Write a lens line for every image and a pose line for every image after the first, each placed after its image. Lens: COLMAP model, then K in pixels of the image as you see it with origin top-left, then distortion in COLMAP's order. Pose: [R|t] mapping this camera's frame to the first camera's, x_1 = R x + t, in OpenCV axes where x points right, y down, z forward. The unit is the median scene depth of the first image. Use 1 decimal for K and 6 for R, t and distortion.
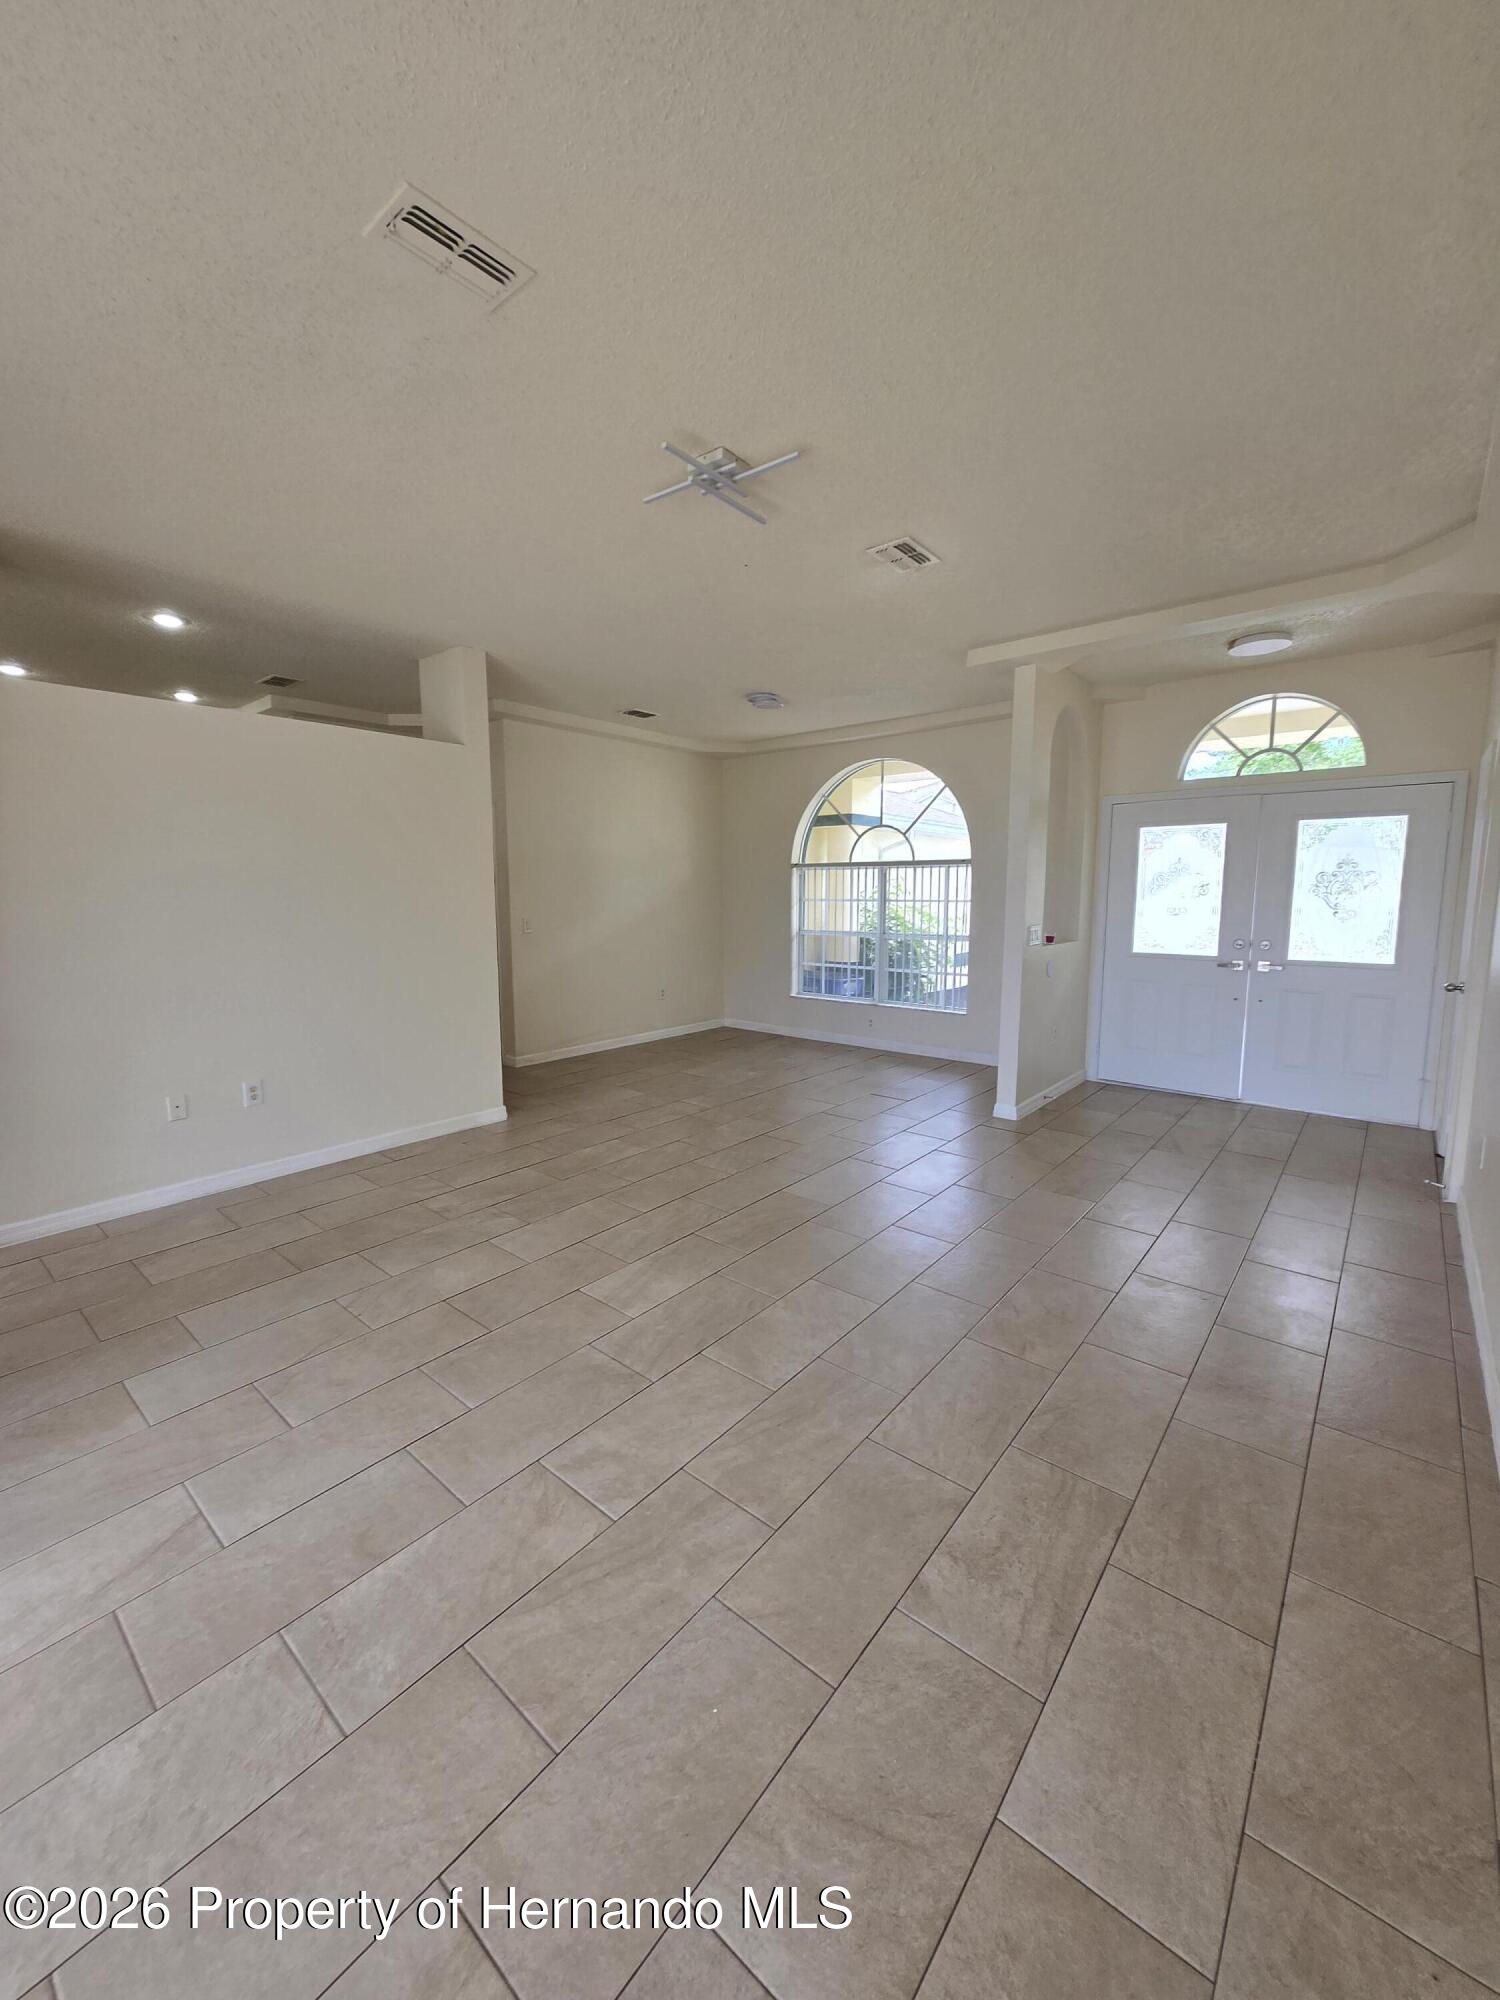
lens RADIAL K [[789.5, 0, 749.1], [0, 789.5, 988.8], [0, 0, 1]] dist [-0.001158, -0.000265]
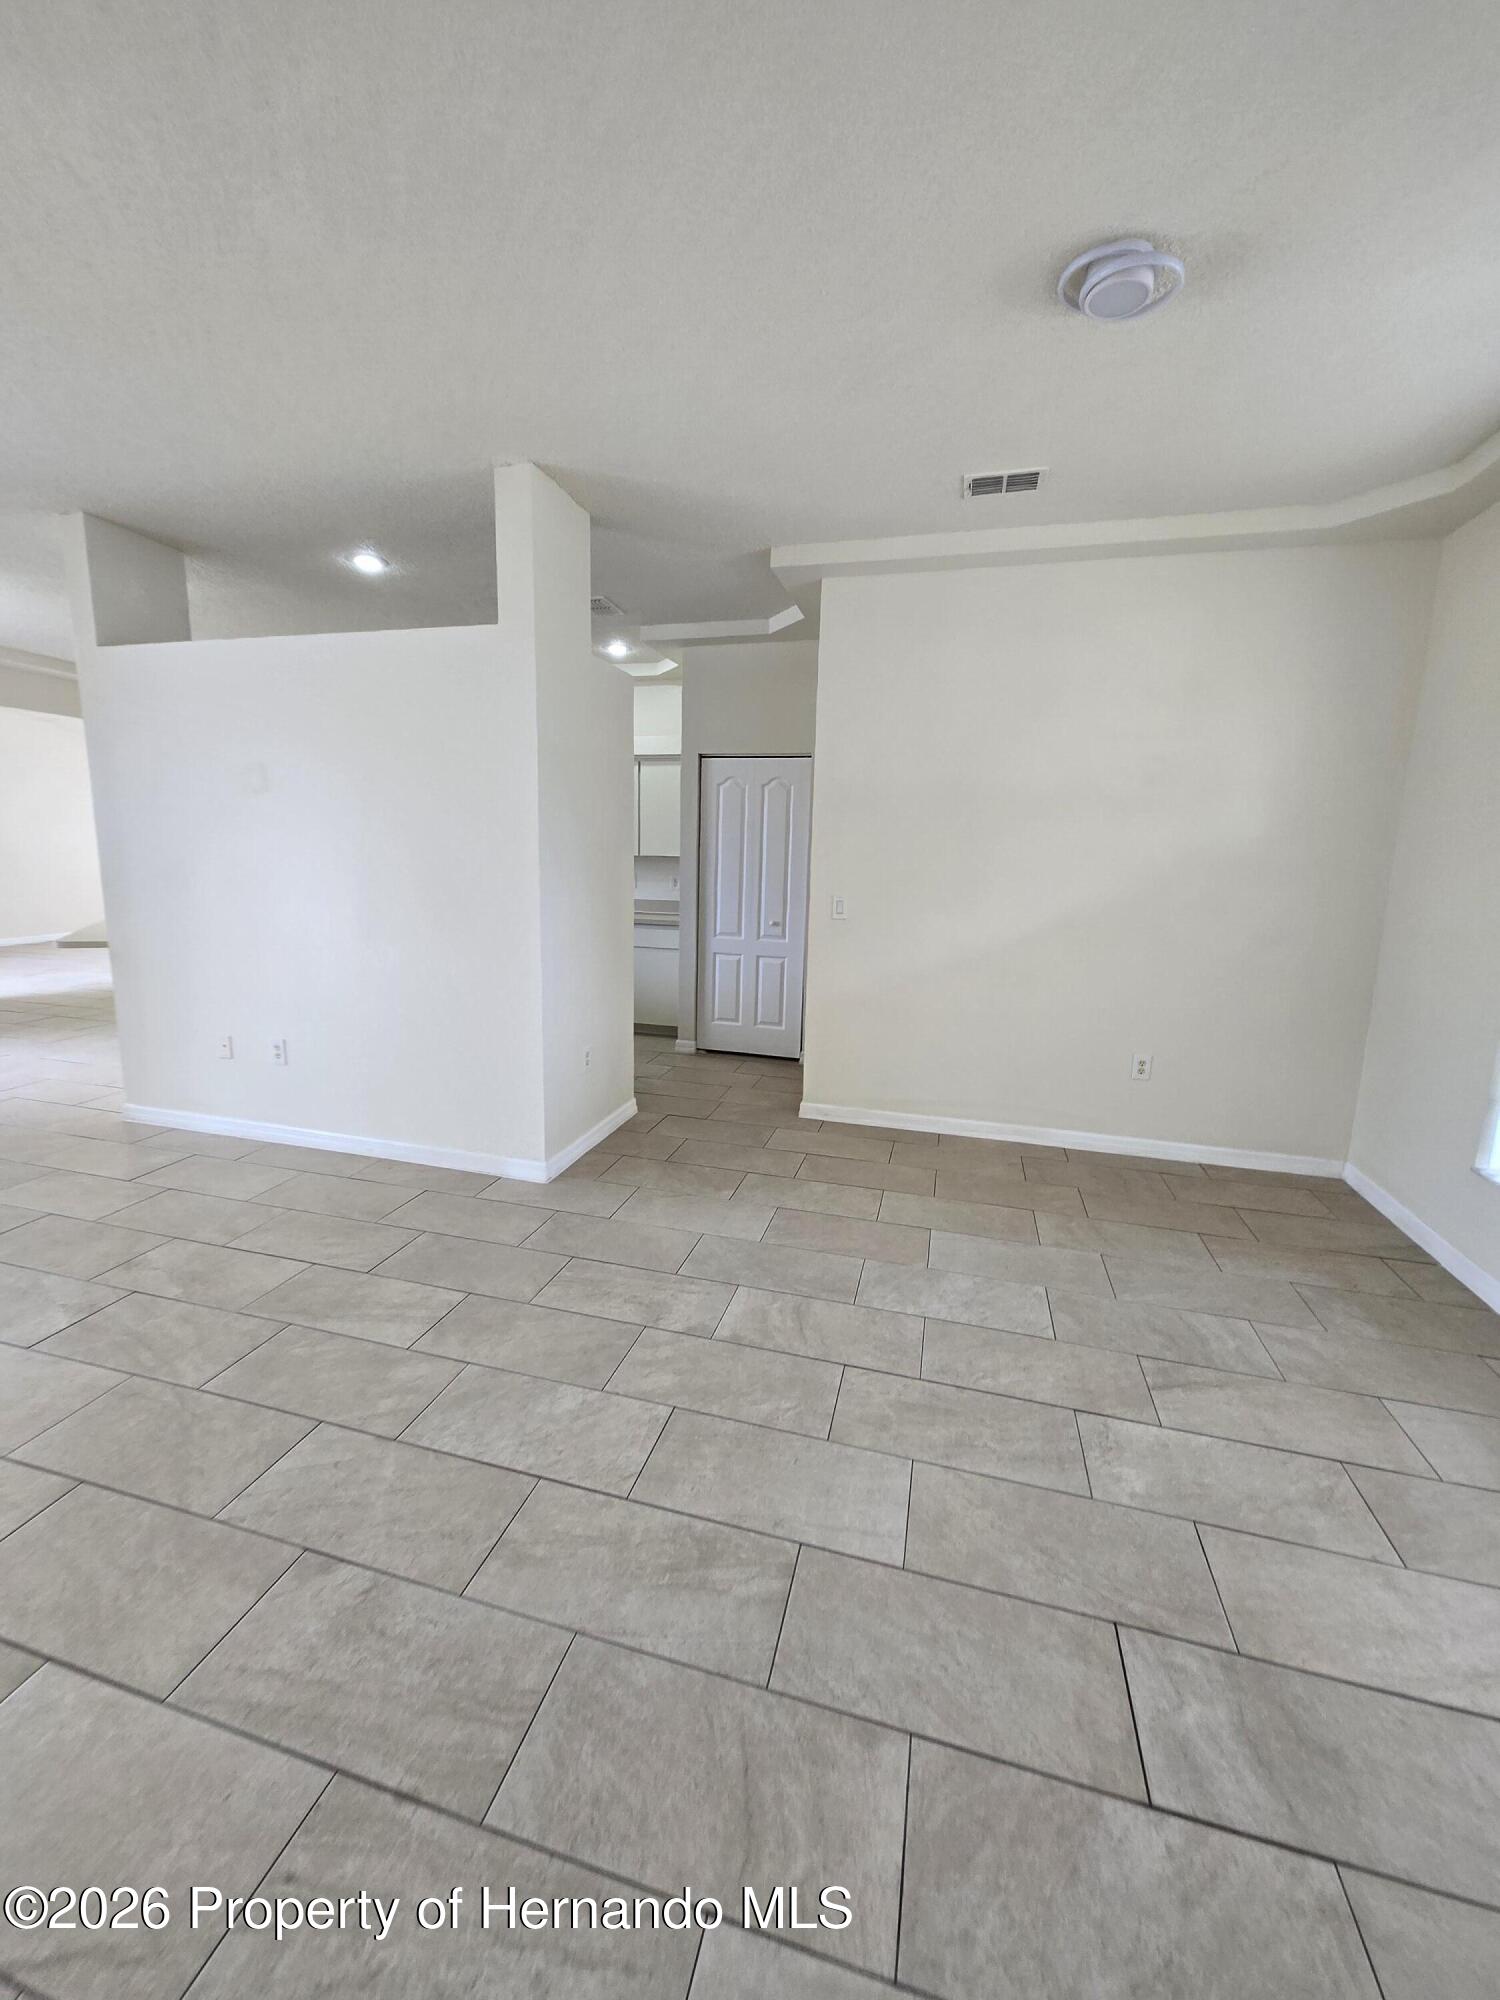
lens RADIAL K [[789.5, 0, 747.3], [0, 789.5, 966.9], [0, 0, 1]] dist [-0.001158, -0.000265]
pose [[0.405405, 0.136427, -0.903900, 0.391431], [-0.133371, 0.987048, 0.089159, -0.112807], [0.904356, 0.084408, 0.418349, 0.976747]]
